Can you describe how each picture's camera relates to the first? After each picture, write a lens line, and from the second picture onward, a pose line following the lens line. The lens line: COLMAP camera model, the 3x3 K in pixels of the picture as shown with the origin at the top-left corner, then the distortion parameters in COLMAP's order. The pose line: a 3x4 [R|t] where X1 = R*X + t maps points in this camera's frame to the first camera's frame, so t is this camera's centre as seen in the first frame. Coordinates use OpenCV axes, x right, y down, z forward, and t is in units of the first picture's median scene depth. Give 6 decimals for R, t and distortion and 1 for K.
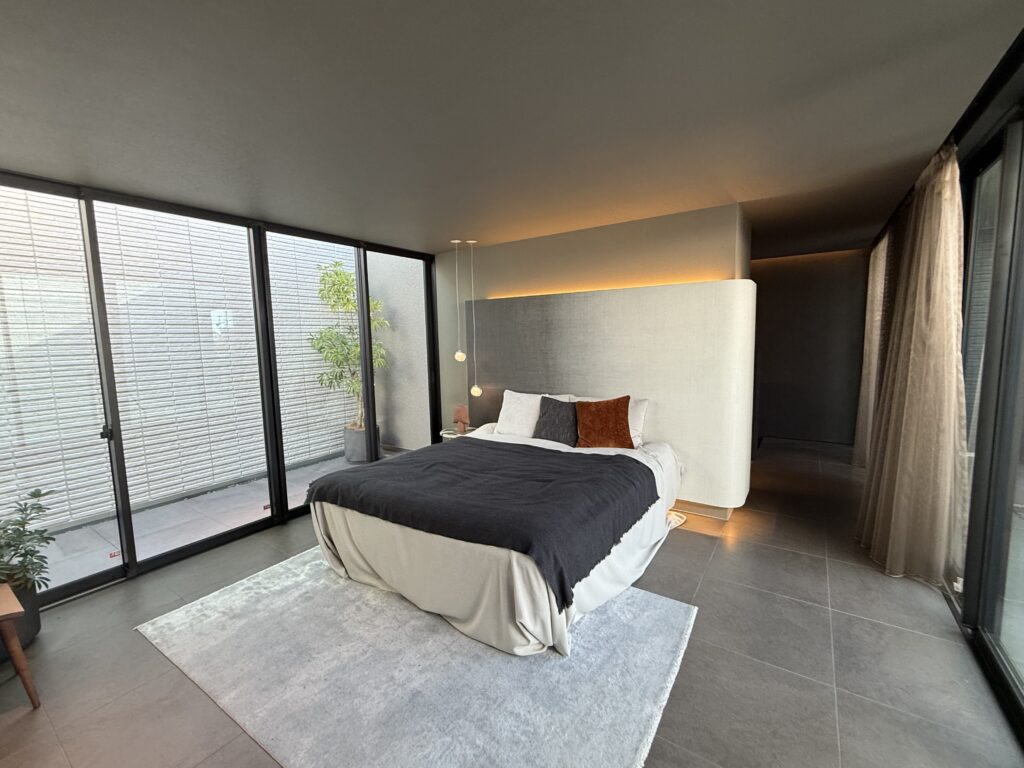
lens RADIAL K [[438.4, 0, 514.1], [0, 438.4, 380.8], [0, 0, 1]] dist [-0.001462, 0.000791]
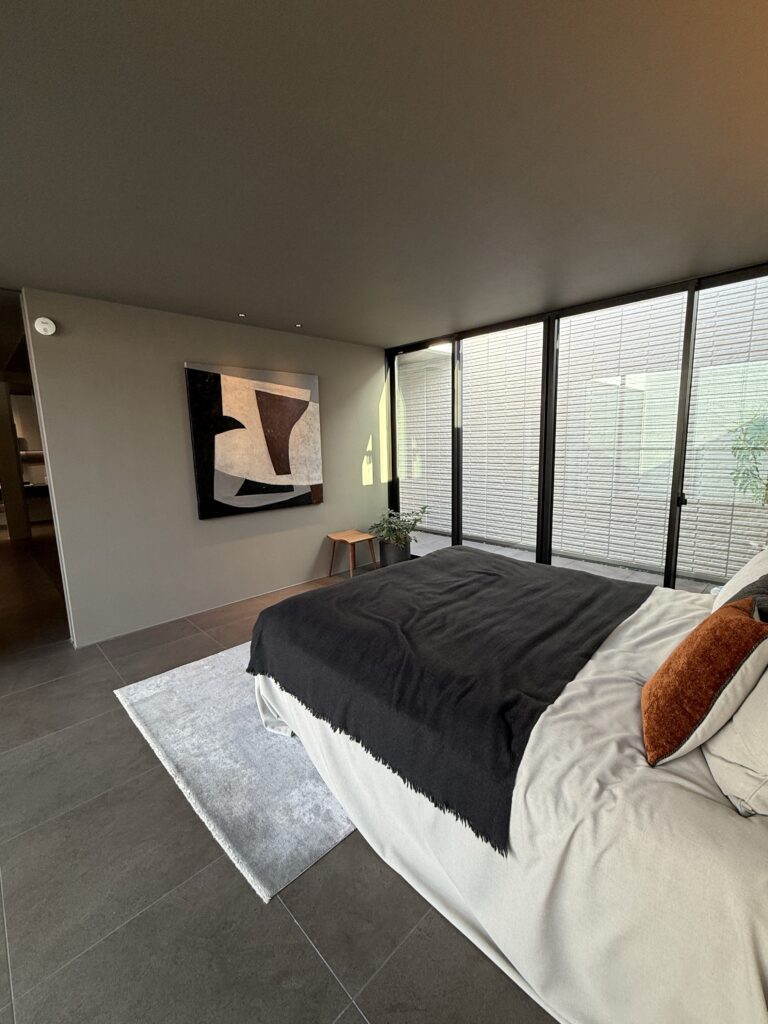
lens RADIAL K [[438.4, 0, 388.4], [0, 438.4, 523.1], [0, 0, 1]] dist [-0.001462, 0.000791]
pose [[-0.201395, 0.211860, -0.956324, 0.445819], [-0.052883, 0.972553, 0.226592, -0.068399], [0.978081, 0.096208, -0.184664, 0.643635]]
